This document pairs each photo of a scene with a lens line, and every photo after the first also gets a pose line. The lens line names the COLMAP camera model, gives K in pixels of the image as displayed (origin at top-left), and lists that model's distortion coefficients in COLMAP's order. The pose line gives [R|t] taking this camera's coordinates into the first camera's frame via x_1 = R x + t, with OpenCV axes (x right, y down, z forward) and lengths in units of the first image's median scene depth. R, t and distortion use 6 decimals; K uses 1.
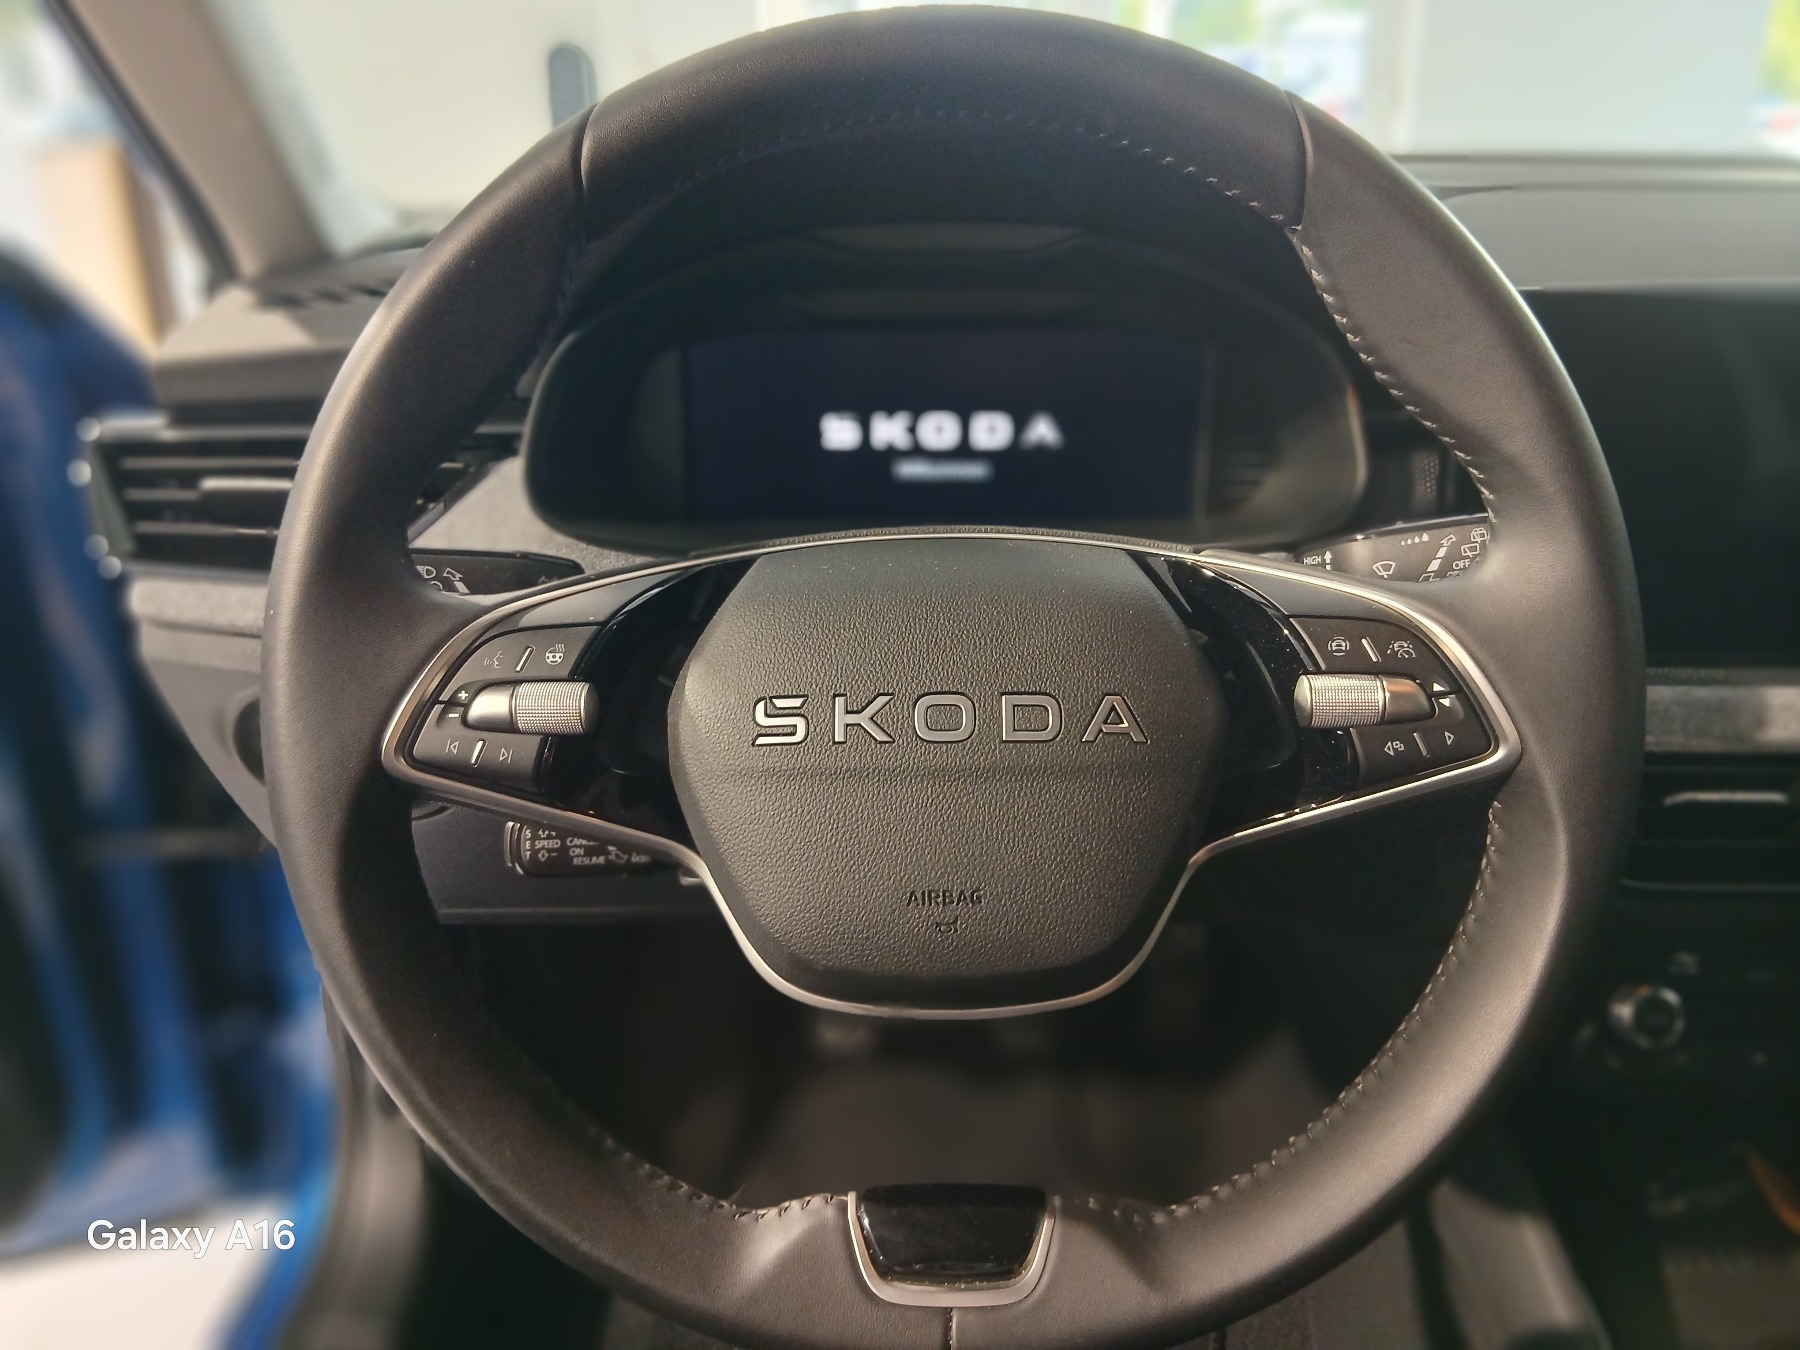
lens RADIAL K [[1235.5, 0, 900.0], [0, 1235.5, 675.0], [0, 0, 1]] dist [-0.000986, -0.003695]
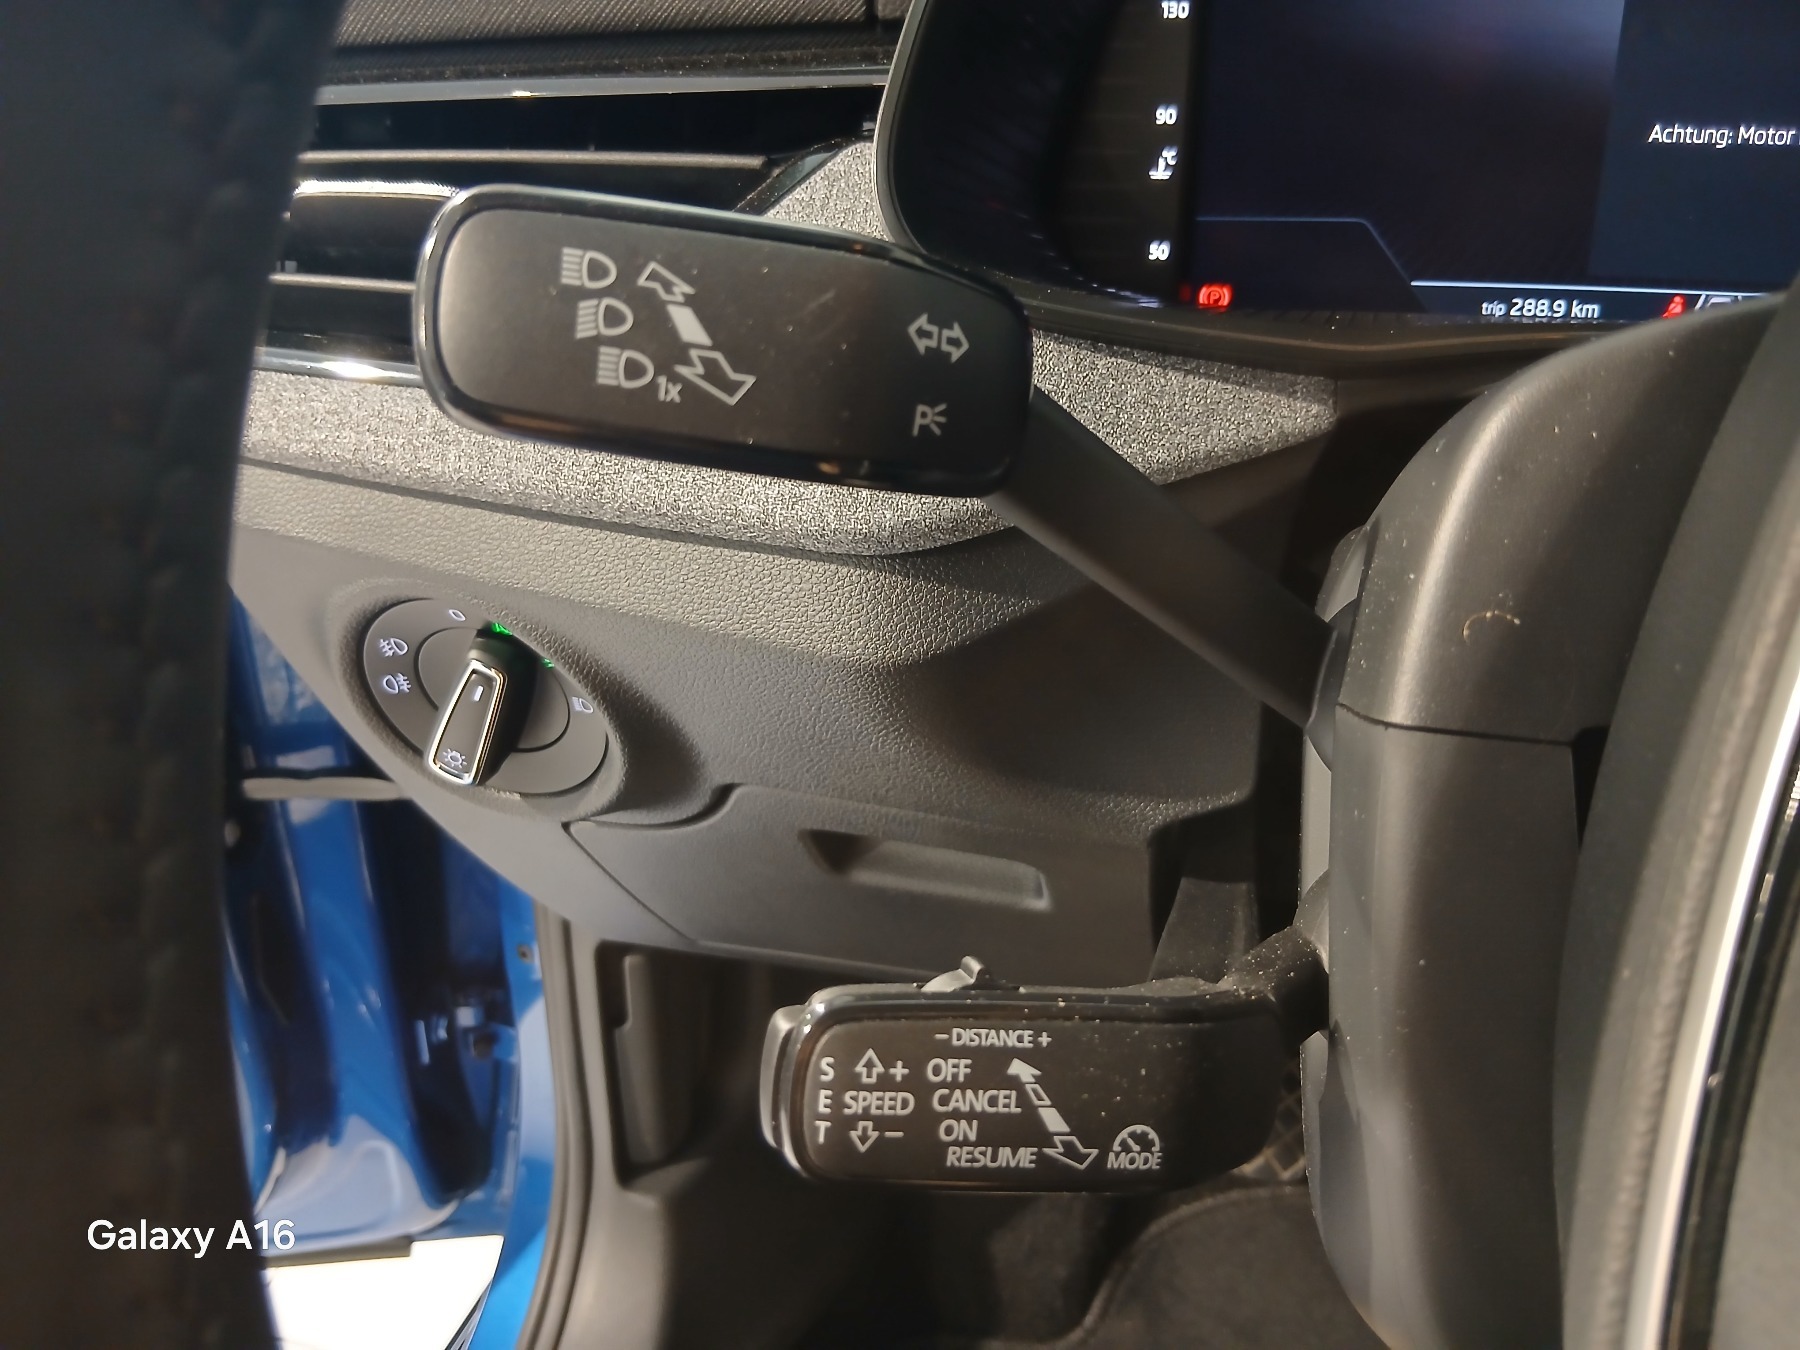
lens RADIAL K [[1235.5, 0, 900.0], [0, 1235.5, 675.0], [0, 0, 1]] dist [-0.000986, -0.003695]
pose [[0.966001, 0.090981, -0.242002, -0.207829], [-0.077347, 0.994865, 0.065275, -0.003830], [0.246698, -0.044337, 0.968078, 0.676175]]
